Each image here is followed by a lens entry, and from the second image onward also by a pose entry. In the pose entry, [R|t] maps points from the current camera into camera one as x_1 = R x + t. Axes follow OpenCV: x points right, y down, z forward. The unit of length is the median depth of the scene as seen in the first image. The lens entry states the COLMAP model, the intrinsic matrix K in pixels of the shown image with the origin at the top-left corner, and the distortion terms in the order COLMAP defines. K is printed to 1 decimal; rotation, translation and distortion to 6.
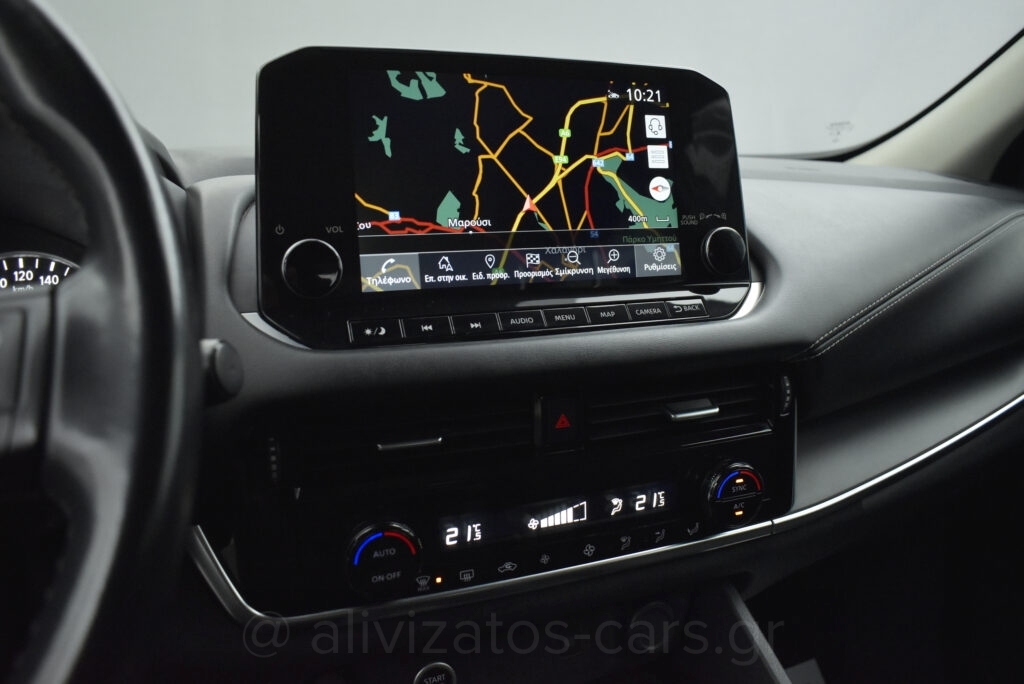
lens RADIAL K [[803.2, 0, 512.0], [0, 803.2, 342.0], [0, 0, 1]] dist [-0.084462, 0.002652]
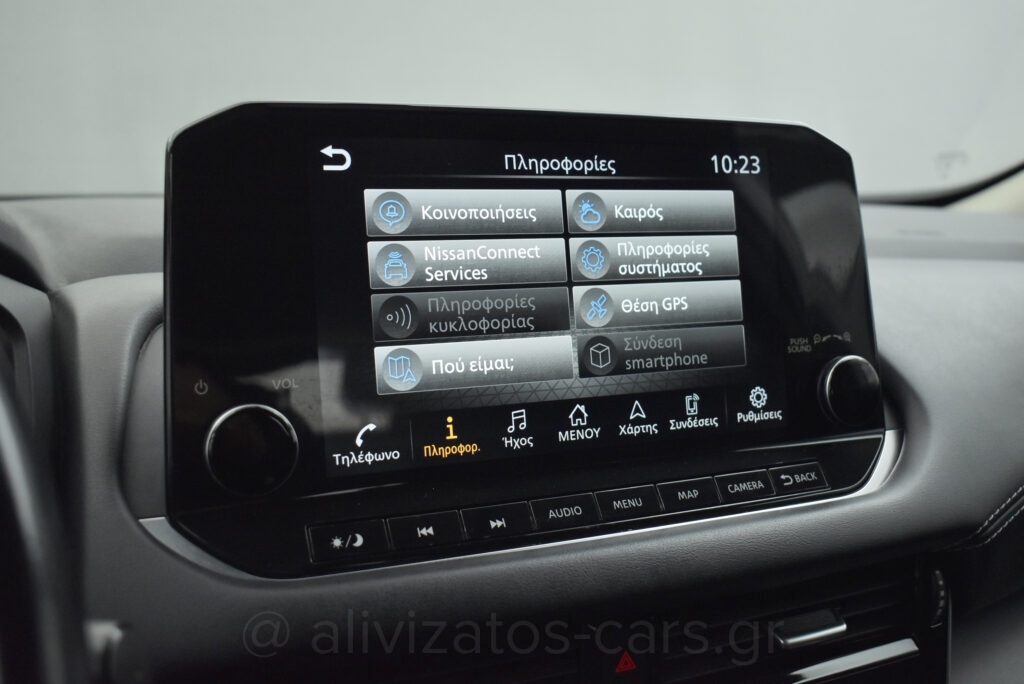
lens RADIAL K [[1062.6, 0, 512.0], [0, 1062.6, 342.0], [0, 0, 1]] dist [-0.064592, 0.001572]
pose [[0.999220, 0.003407, 0.039354, -0.062102], [-0.001388, 0.998686, -0.051222, -0.113483], [-0.039476, 0.051127, 0.997912, 0.110903]]
